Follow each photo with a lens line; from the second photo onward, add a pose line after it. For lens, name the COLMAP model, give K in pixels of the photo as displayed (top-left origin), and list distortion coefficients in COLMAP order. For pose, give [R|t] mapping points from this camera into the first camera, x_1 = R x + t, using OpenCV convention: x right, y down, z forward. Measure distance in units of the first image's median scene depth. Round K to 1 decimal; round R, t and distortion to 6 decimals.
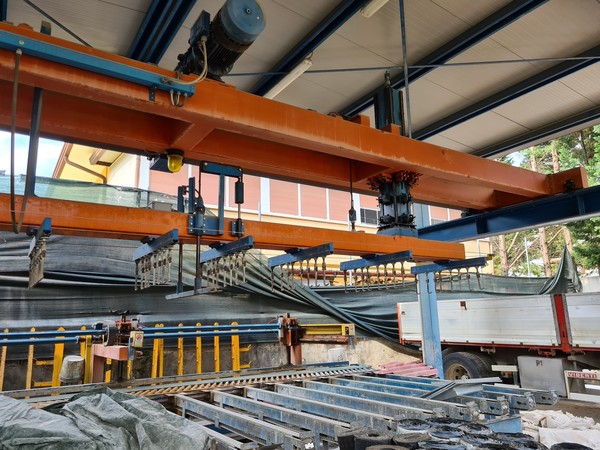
lens RADIAL K [[461.0, 0, 301.1], [0, 461.0, 227.8], [0, 0, 1]] dist [0.012868, 0.003903]
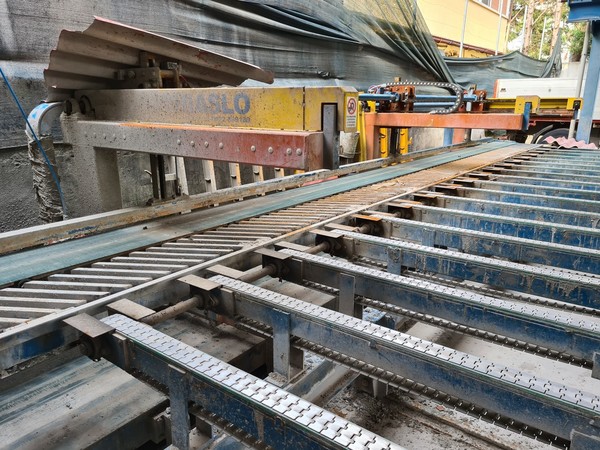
lens RADIAL K [[446.8, 0, 300.0], [0, 446.8, 225.0], [0, 0, 1]] dist [0.059295, -0.061715]
pose [[0.939714, -0.063146, 0.336081, -0.696866], [-0.092162, 0.899670, 0.426731, 0.088390], [-0.329308, -0.431979, 0.839613, 0.245113]]
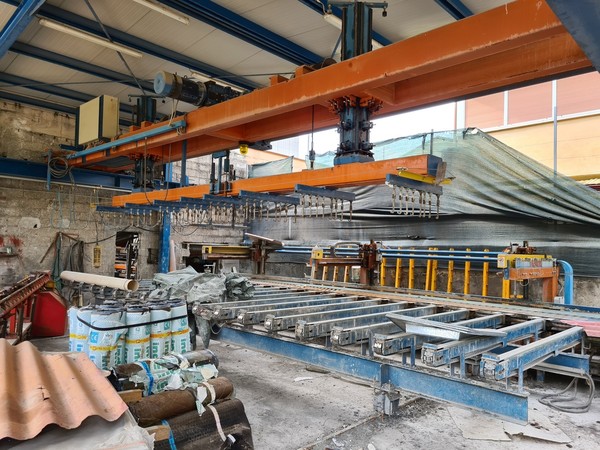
lens RADIAL K [[446.8, 0, 300.0], [0, 446.8, 225.0], [0, 0, 1]] dist [0.059295, -0.061715]
pose [[0.225928, -0.014536, -0.974036, 0.734499], [0.157927, 0.987208, 0.021899, 0.071684], [0.961257, -0.158774, 0.225334, 0.420561]]
